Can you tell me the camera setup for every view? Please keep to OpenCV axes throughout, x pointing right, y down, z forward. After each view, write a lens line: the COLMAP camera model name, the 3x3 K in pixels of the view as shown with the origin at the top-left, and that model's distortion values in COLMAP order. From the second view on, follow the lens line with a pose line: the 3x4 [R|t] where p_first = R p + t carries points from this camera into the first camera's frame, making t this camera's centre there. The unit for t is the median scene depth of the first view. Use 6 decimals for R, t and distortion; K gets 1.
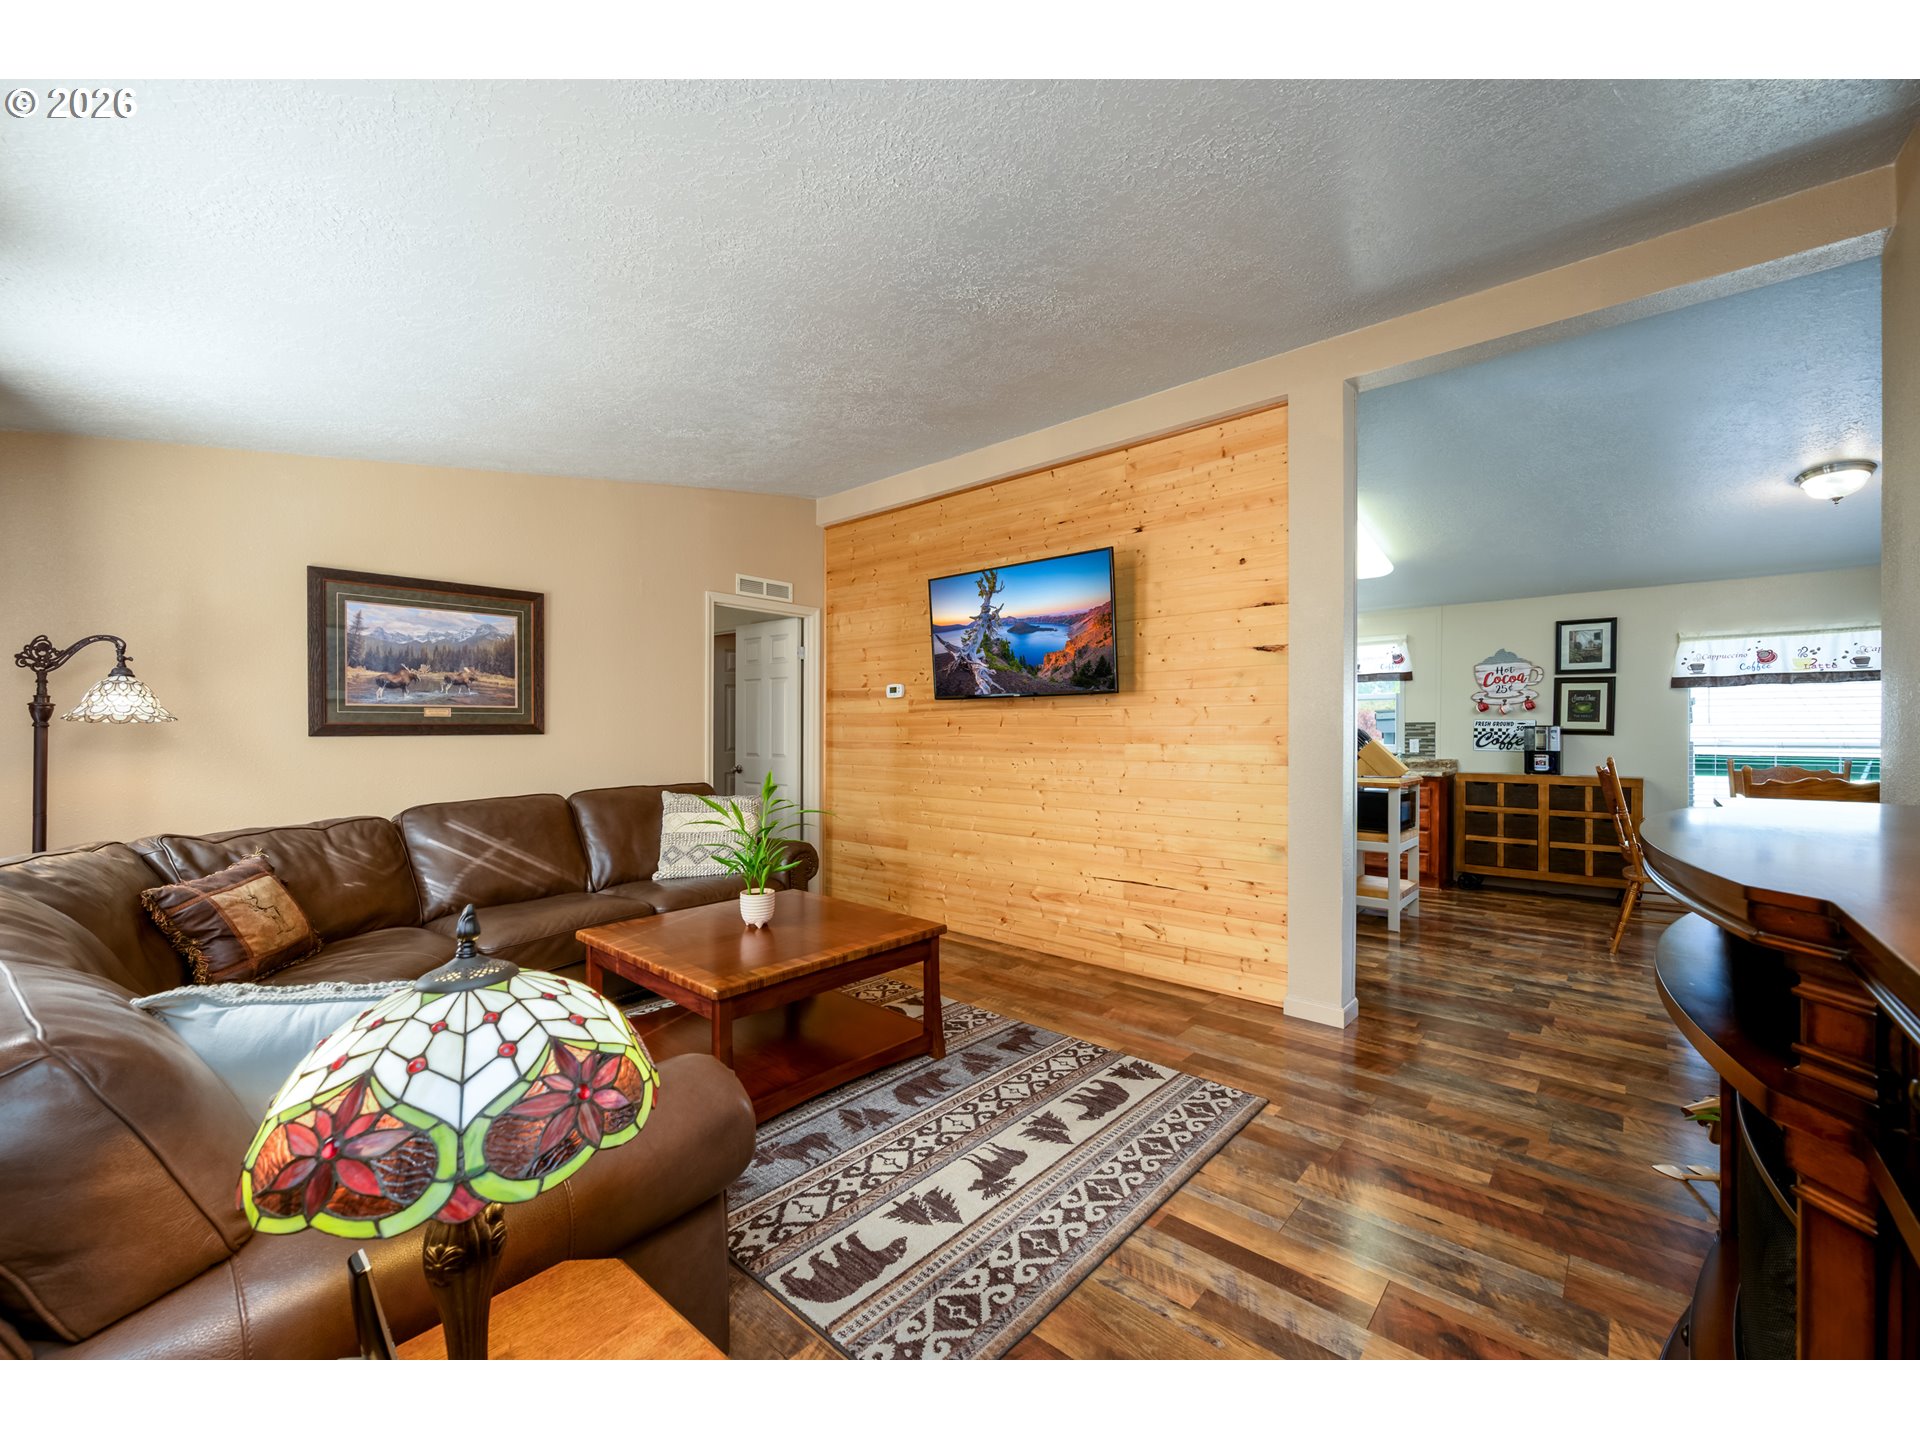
lens RADIAL K [[786.0, 0, 955.0], [0, 786.0, 730.0], [0, 0, 1]] dist [-0.009782, -0.000441]
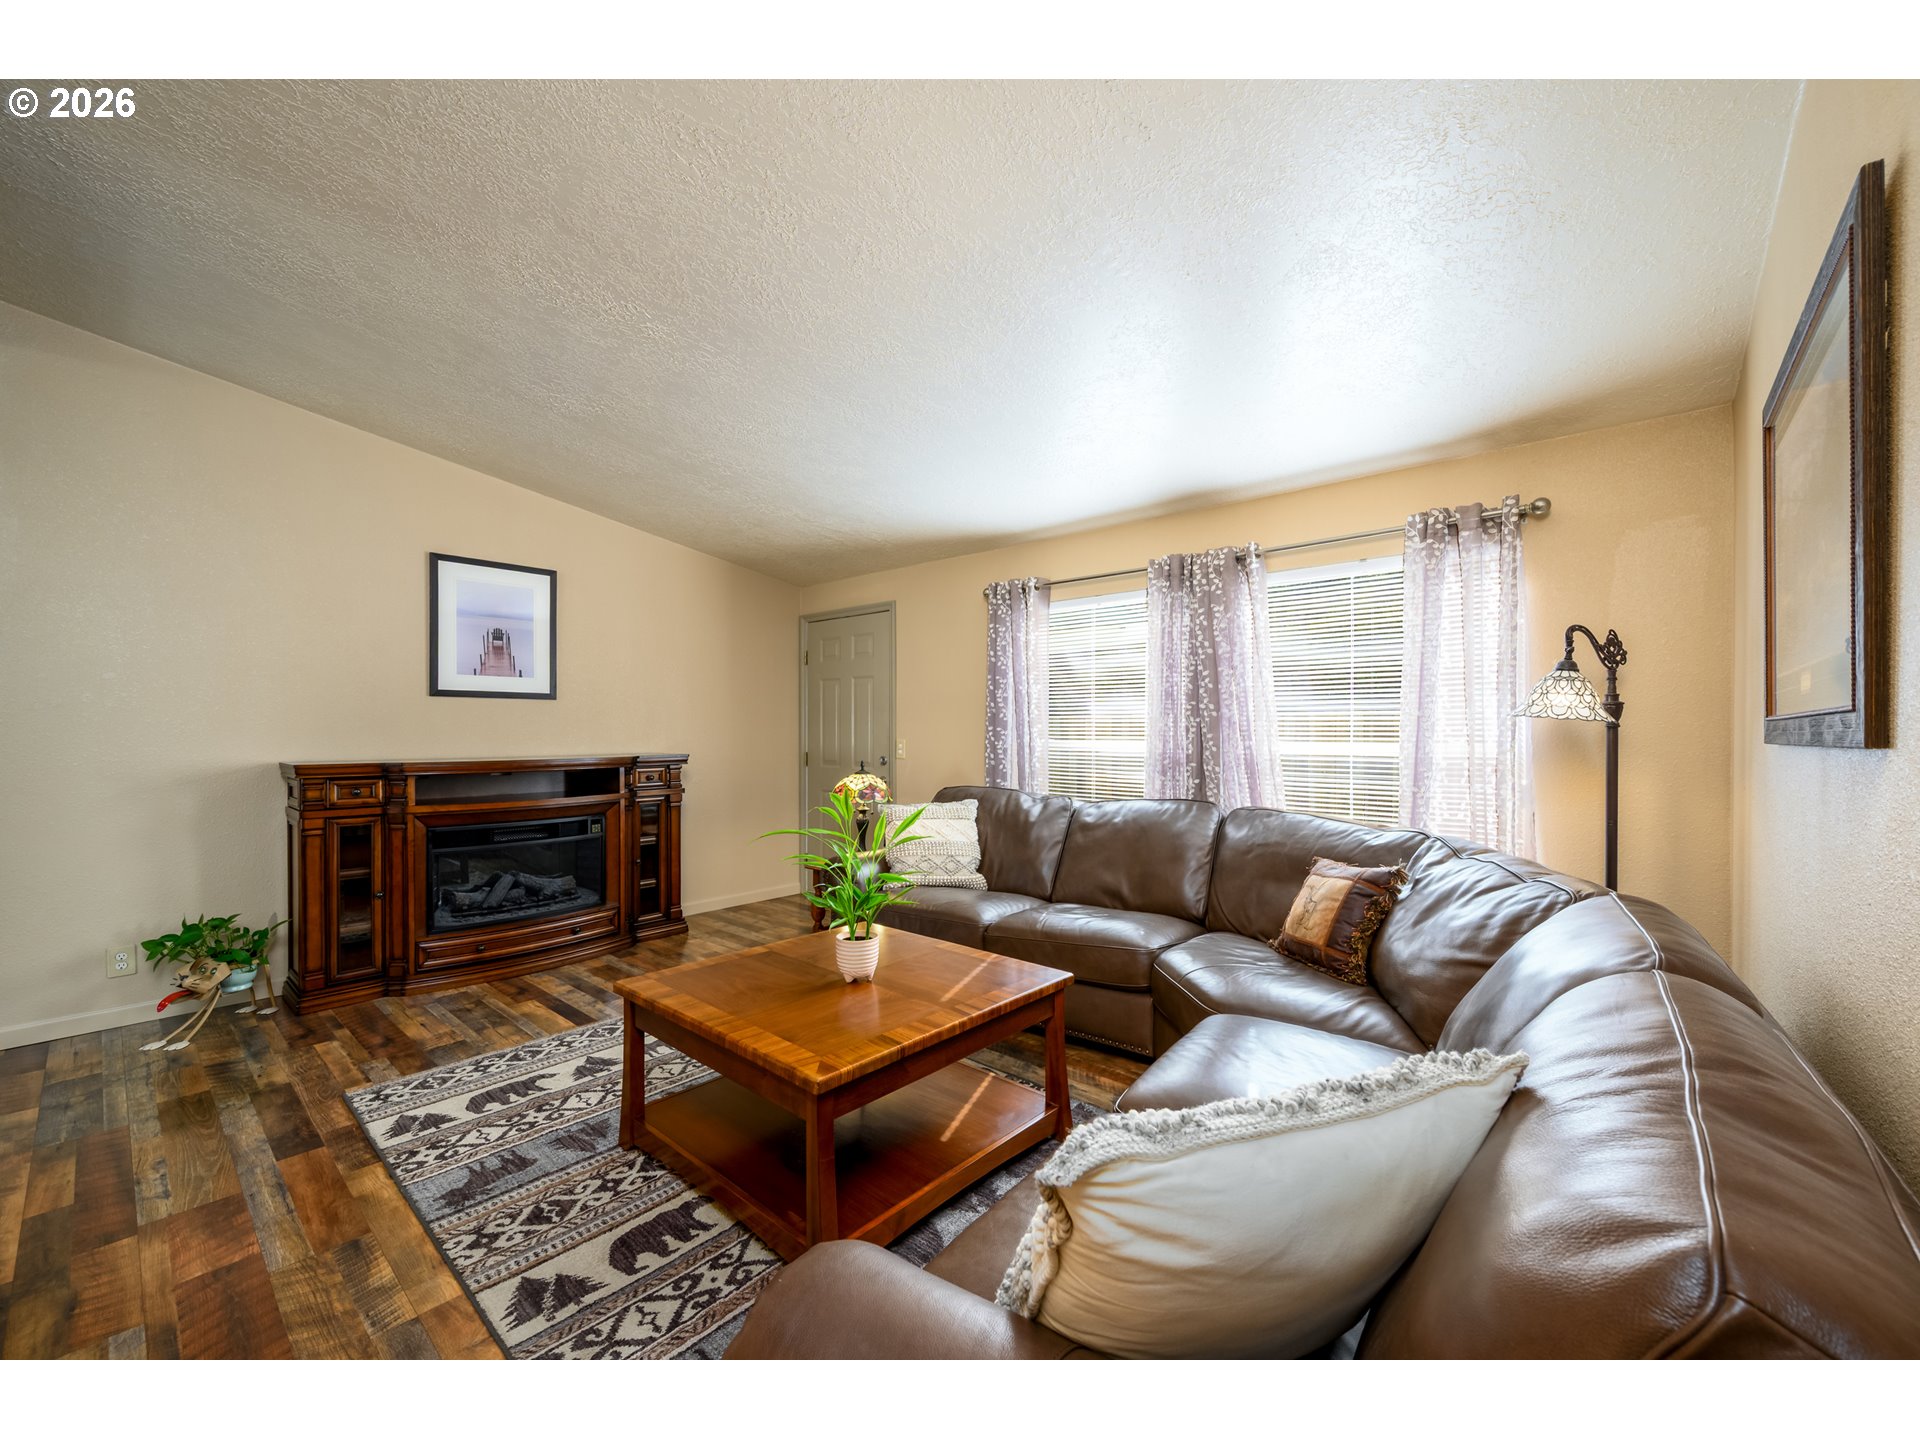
lens RADIAL K [[761.5, 0, 951.8], [0, 761.5, 725.7], [0, 0, 1]] dist [-0.001009, -0.000246]
pose [[-0.999997, -0.002422, 0.000755, -0.341342], [-0.002425, 0.999989, -0.004132, -0.002198], [-0.000745, -0.004133, -0.999991, 1.744592]]
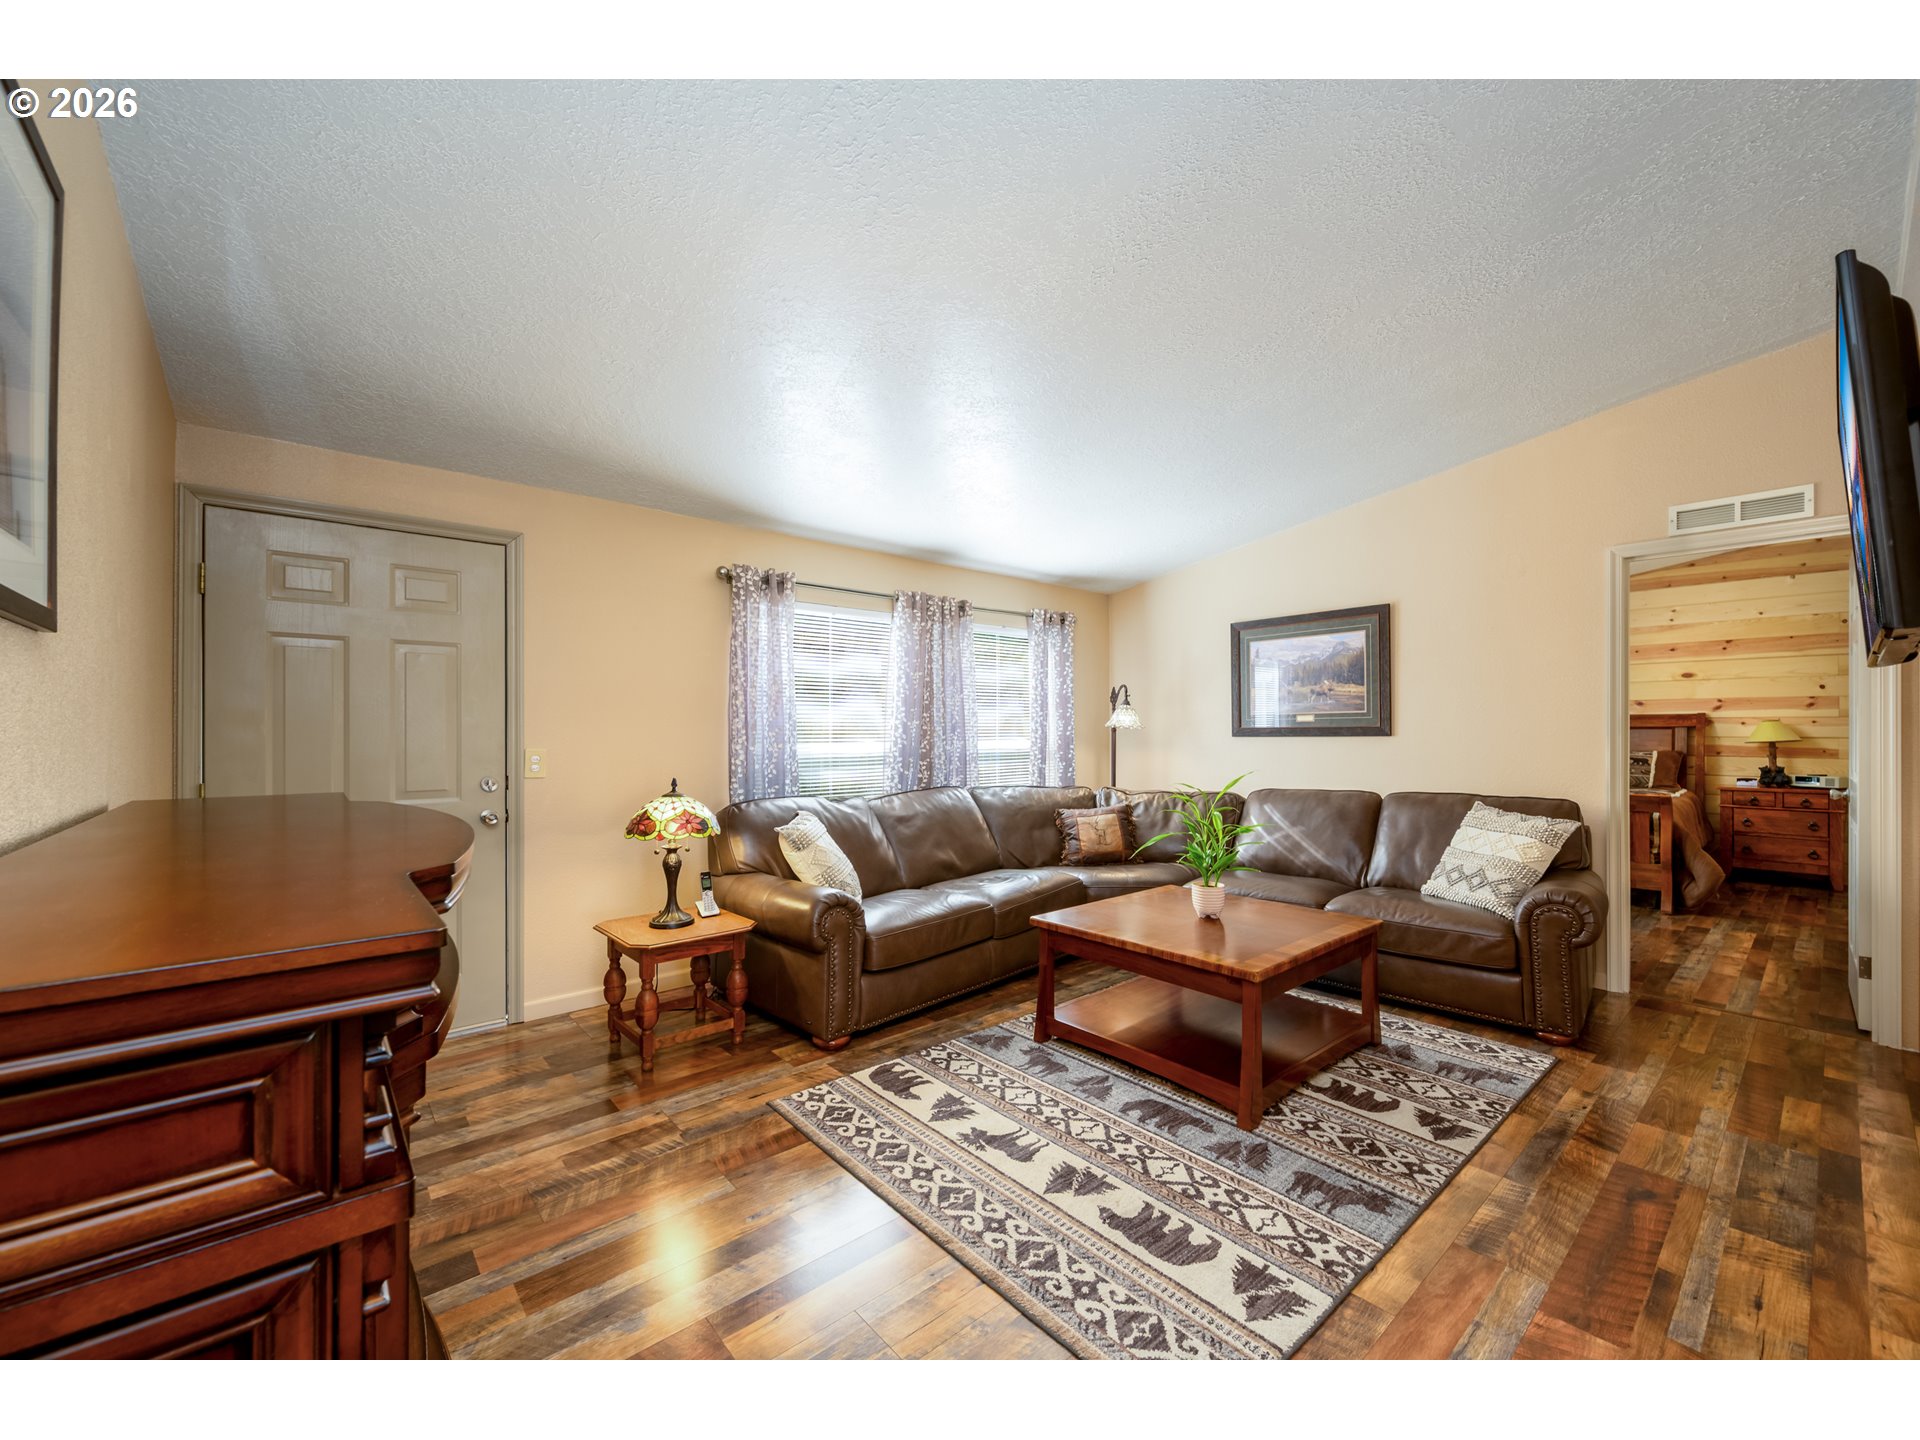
lens RADIAL K [[761.5, 0, 966.9], [0, 761.5, 728.1], [0, 0, 1]] dist [-0.001009, -0.000246]
pose [[-0.131084, -0.005012, -0.991359, 0.806981], [0.001508, 0.999985, -0.005255, -0.001699], [0.991370, -0.002184, -0.131074, 0.803198]]
